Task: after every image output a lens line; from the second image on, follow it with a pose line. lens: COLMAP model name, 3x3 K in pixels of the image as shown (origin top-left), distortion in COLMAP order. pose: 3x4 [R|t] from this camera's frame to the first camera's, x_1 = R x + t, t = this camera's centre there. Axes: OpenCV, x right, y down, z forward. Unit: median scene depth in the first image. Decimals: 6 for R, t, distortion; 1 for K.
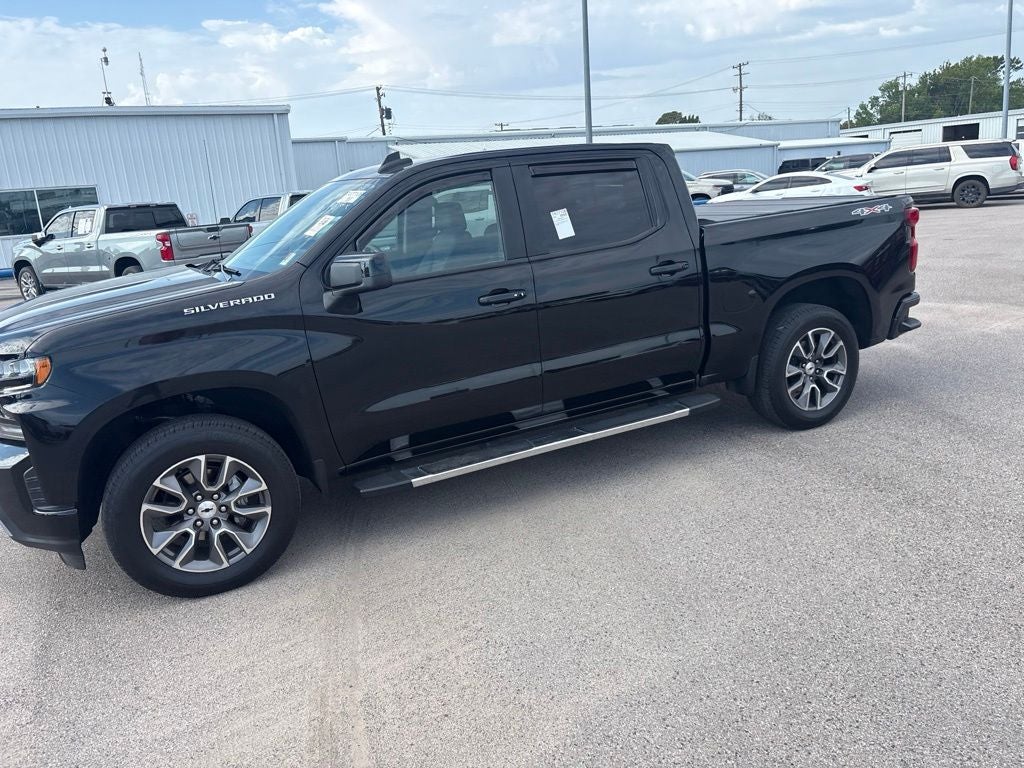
lens RADIAL K [[763.9, 0, 508.9], [0, 763.9, 379.0], [0, 0, 1]] dist [0.045556, -0.041237]
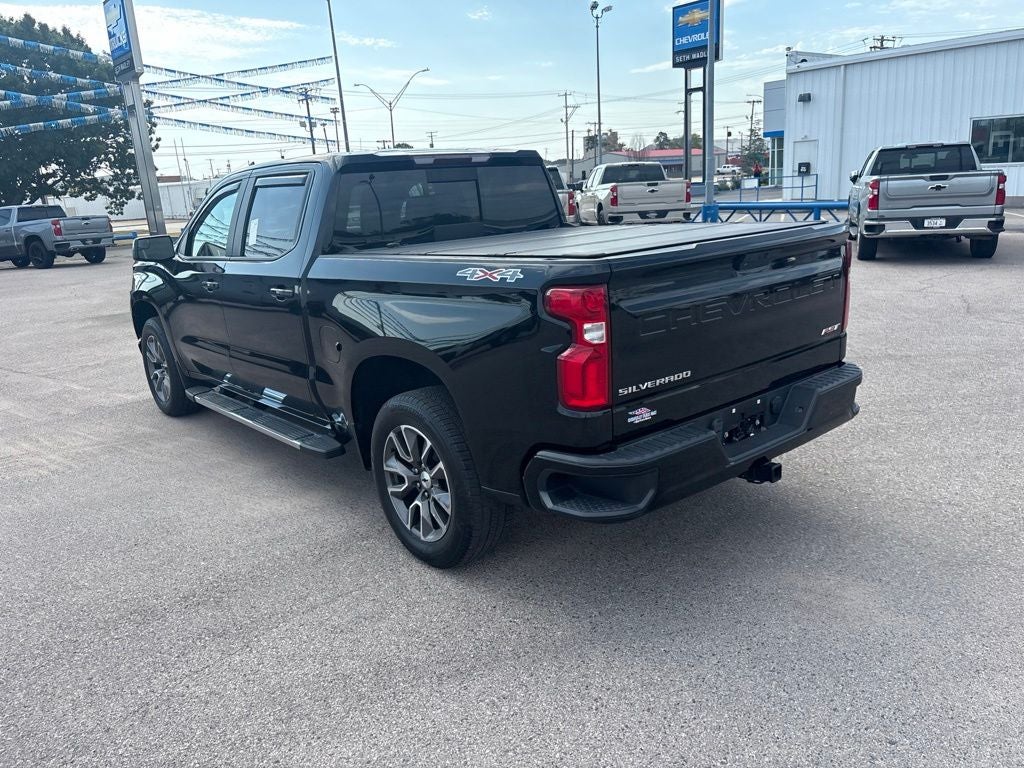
lens RADIAL K [[763.9, 0, 508.9], [0, 763.9, 379.0], [0, 0, 1]] dist [0.045556, -0.041237]
pose [[0.241637, 0.297412, -0.923665, 1.171626], [-0.193548, 0.947518, 0.254459, -0.334814], [0.950868, 0.117287, 0.286519, 0.981936]]
